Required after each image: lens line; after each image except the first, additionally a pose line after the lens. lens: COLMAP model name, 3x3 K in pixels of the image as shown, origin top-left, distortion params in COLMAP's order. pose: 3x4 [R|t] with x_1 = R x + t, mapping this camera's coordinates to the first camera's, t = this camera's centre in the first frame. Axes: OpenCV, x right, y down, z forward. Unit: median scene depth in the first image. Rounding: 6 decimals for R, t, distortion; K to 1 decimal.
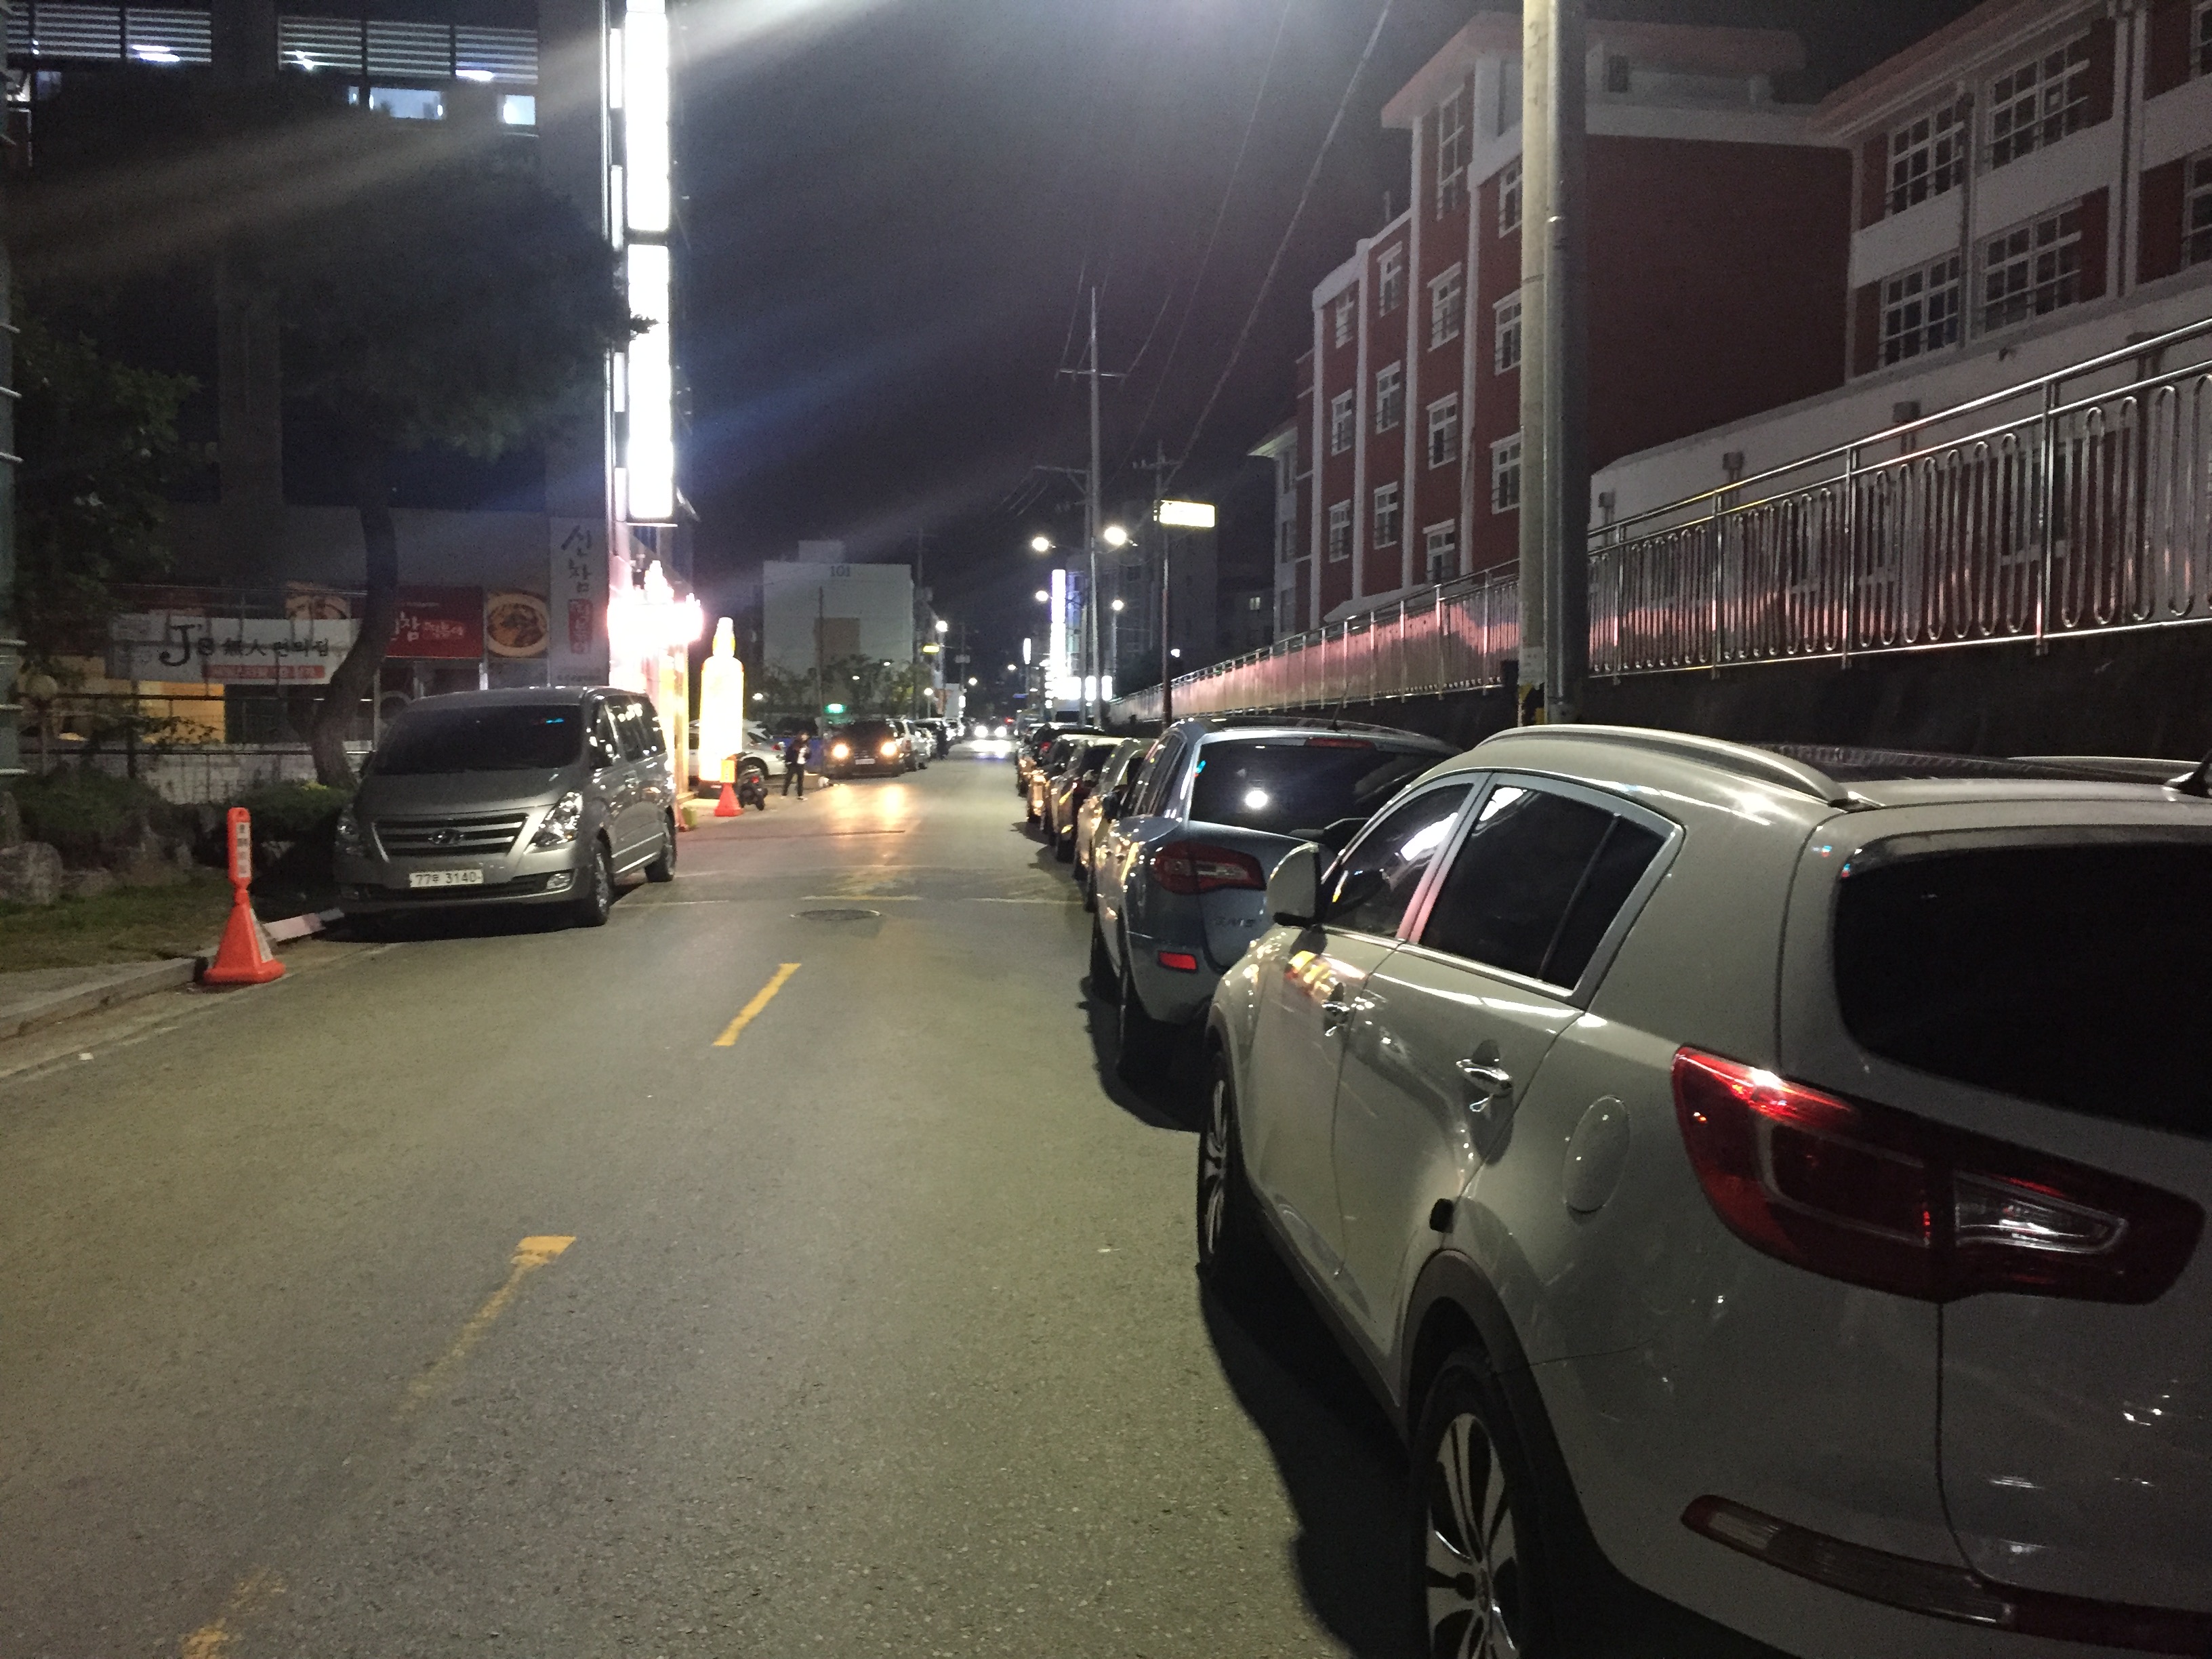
lens RADIAL K [[1864.6, 0, 1110.4], [0, 1864.6, 831.2], [0, 0, 1]] dist [0.065568, 0.002763]
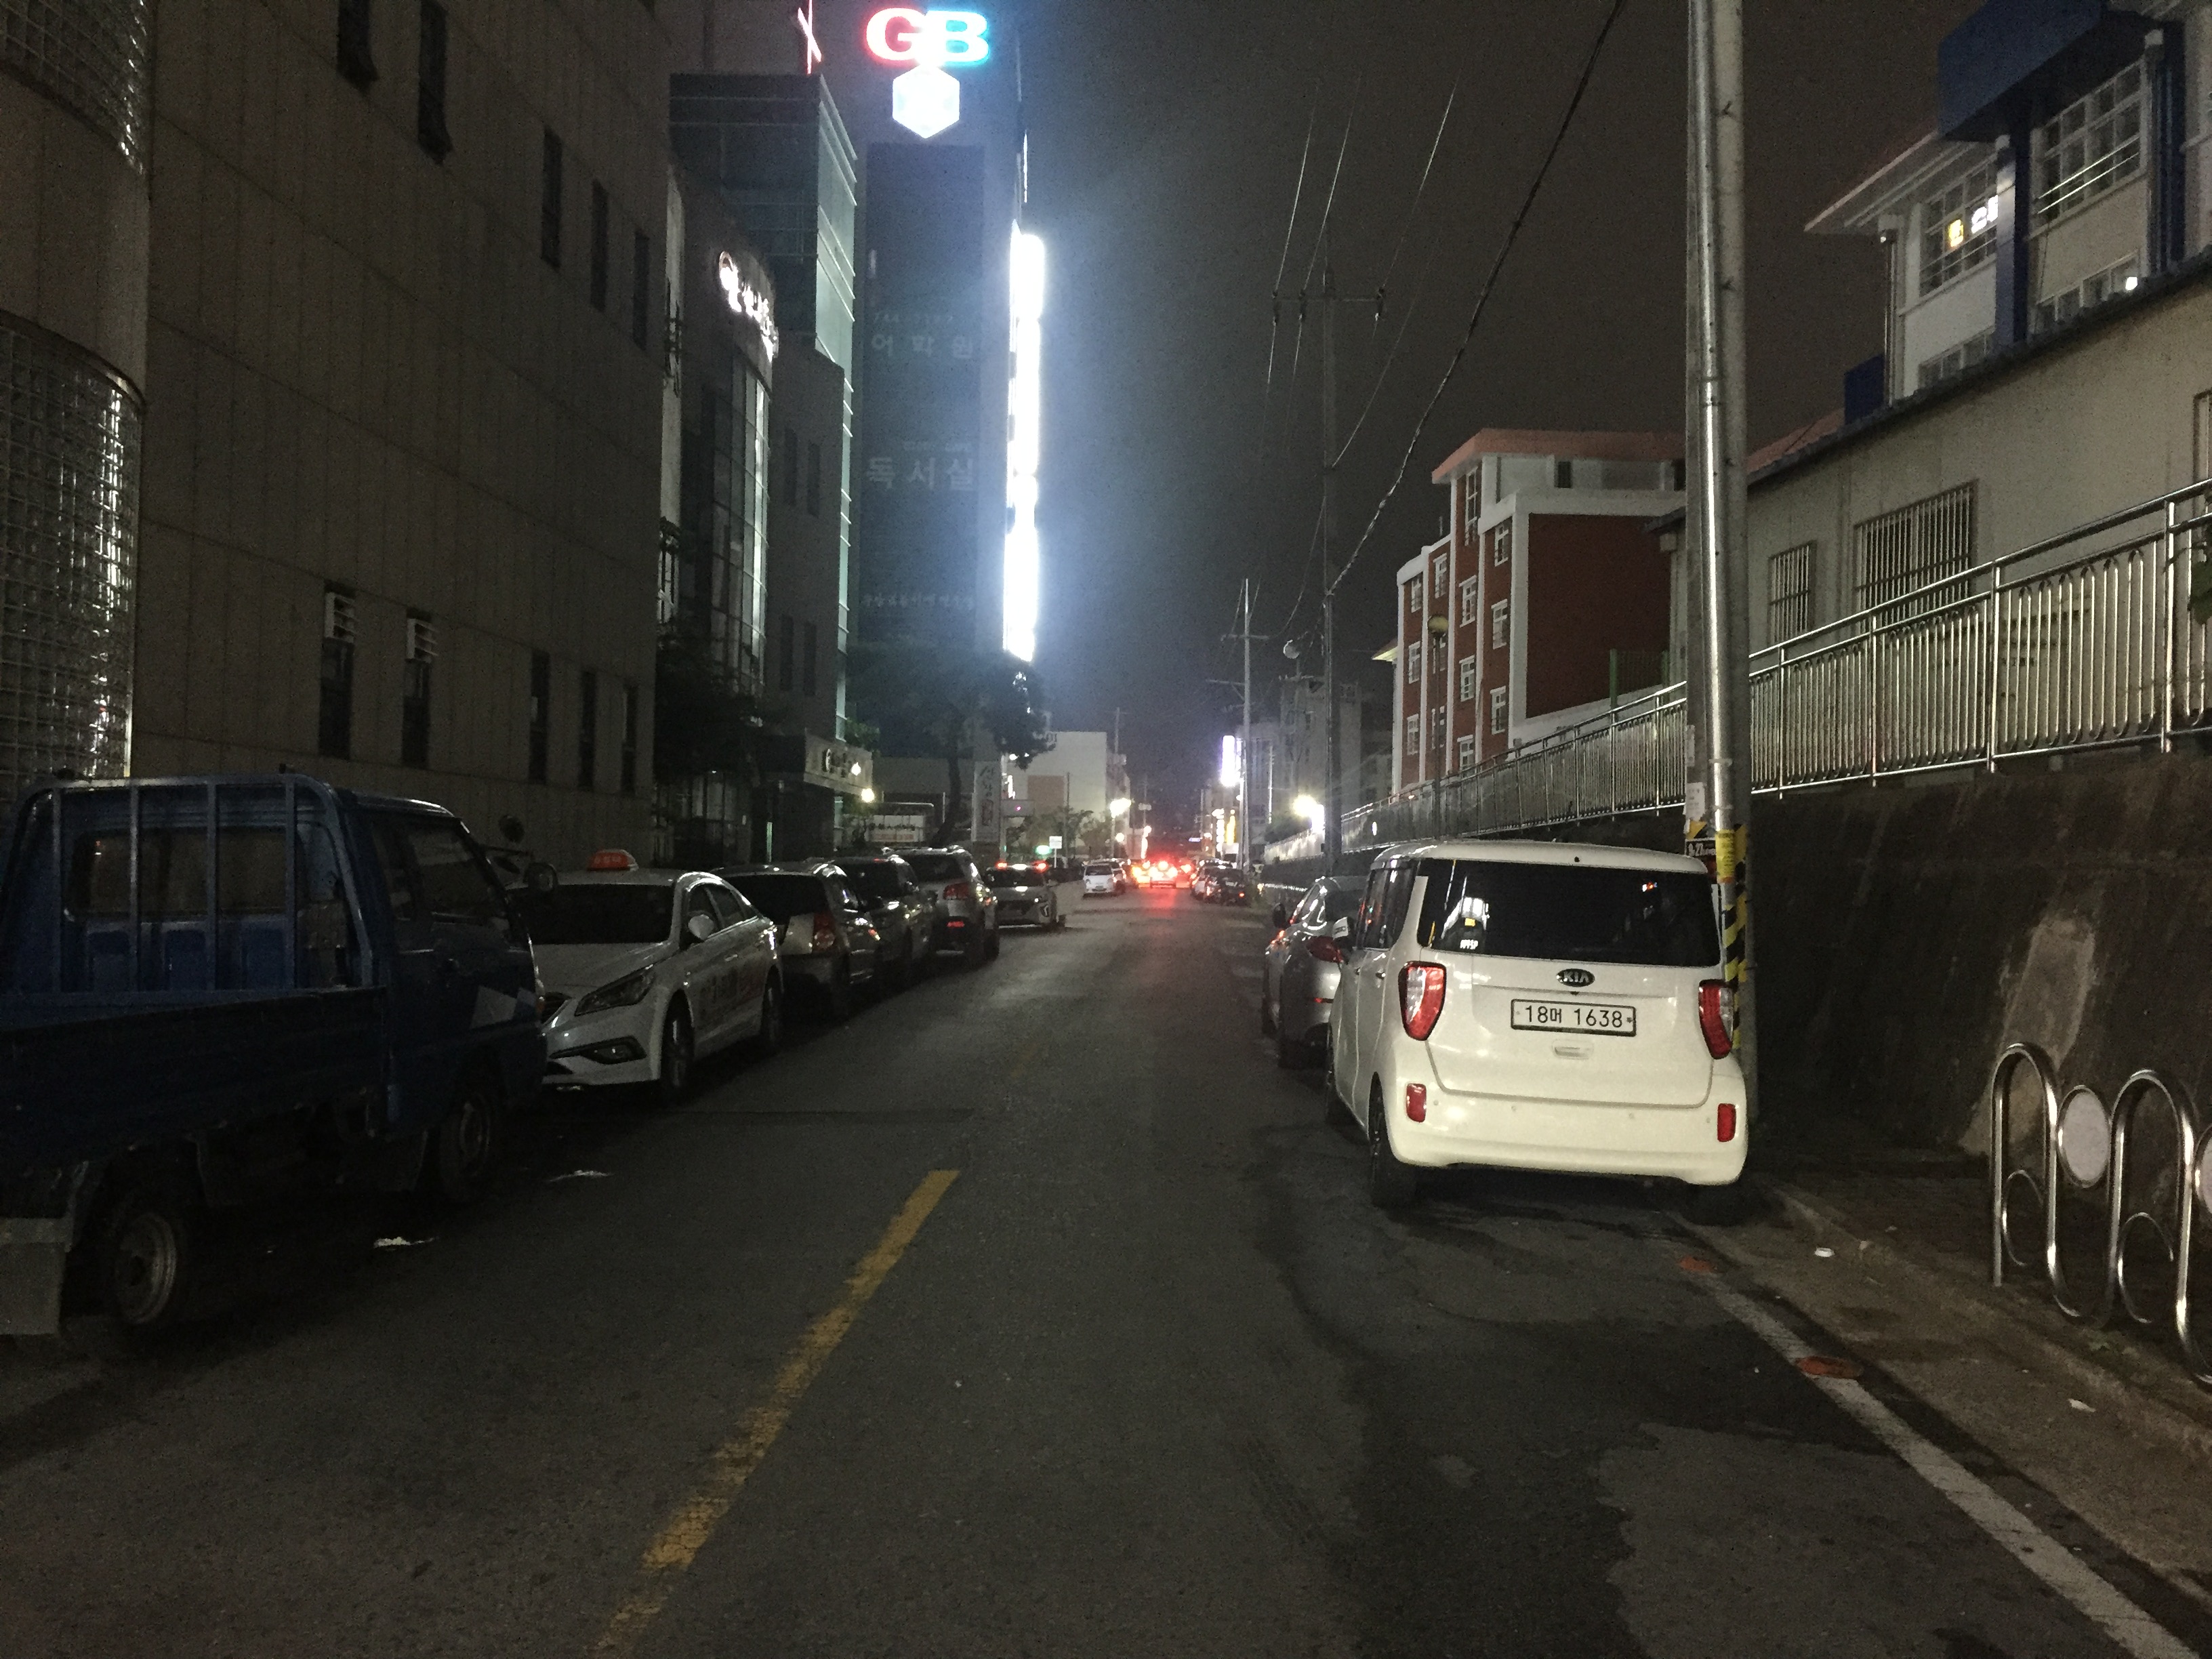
lens RADIAL K [[1864.6, 0, 1106.4], [0, 1864.6, 837.8], [0, 0, 1]] dist [0.065568, 0.002763]
pose [[0.995449, 0.005666, -0.095129, 0.023914], [-0.012511, 0.997361, -0.071513, 0.033593], [0.094473, 0.072378, 0.992893, -0.536302]]
